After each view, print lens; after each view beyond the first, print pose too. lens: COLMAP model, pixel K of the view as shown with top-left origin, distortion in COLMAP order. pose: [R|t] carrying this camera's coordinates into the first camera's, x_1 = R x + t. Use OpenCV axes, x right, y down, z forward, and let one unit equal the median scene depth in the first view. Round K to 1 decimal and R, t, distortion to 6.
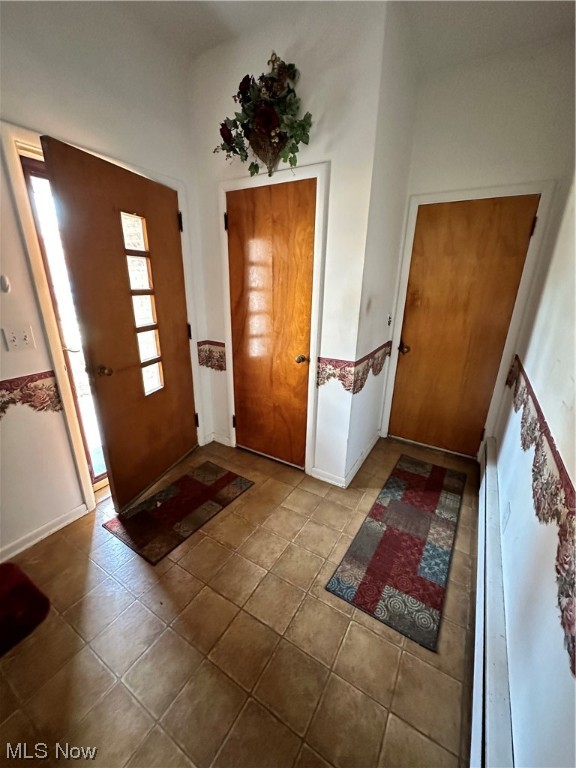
lens RADIAL K [[308.1, 0, 287.7], [0, 308.1, 381.5], [0, 0, 1]] dist [-0.000602, -0.000090]
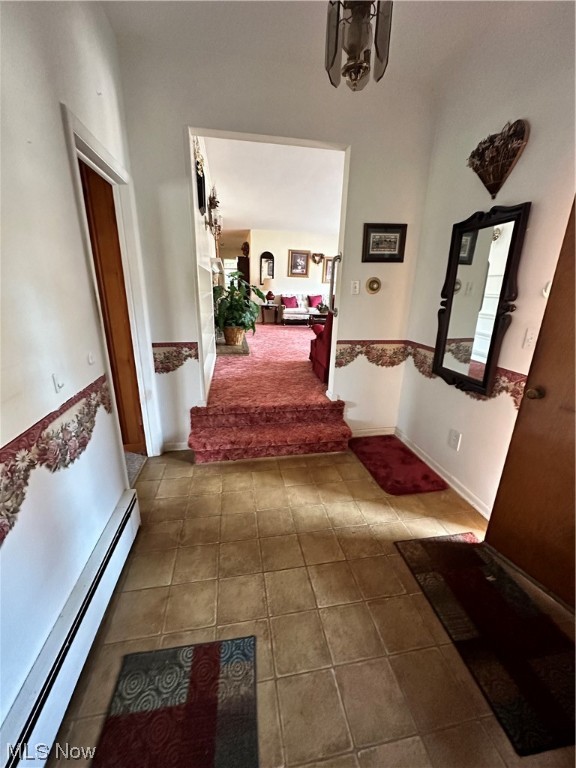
lens RADIAL K [[308.1, 0, 287.2], [0, 308.1, 380.7], [0, 0, 1]] dist [-0.000602, -0.000090]
pose [[-0.750662, 0.164982, -0.639755, 0.465668], [-0.240086, 0.834006, 0.496783, -0.340585], [0.615520, 0.526513, -0.586447, 1.150674]]
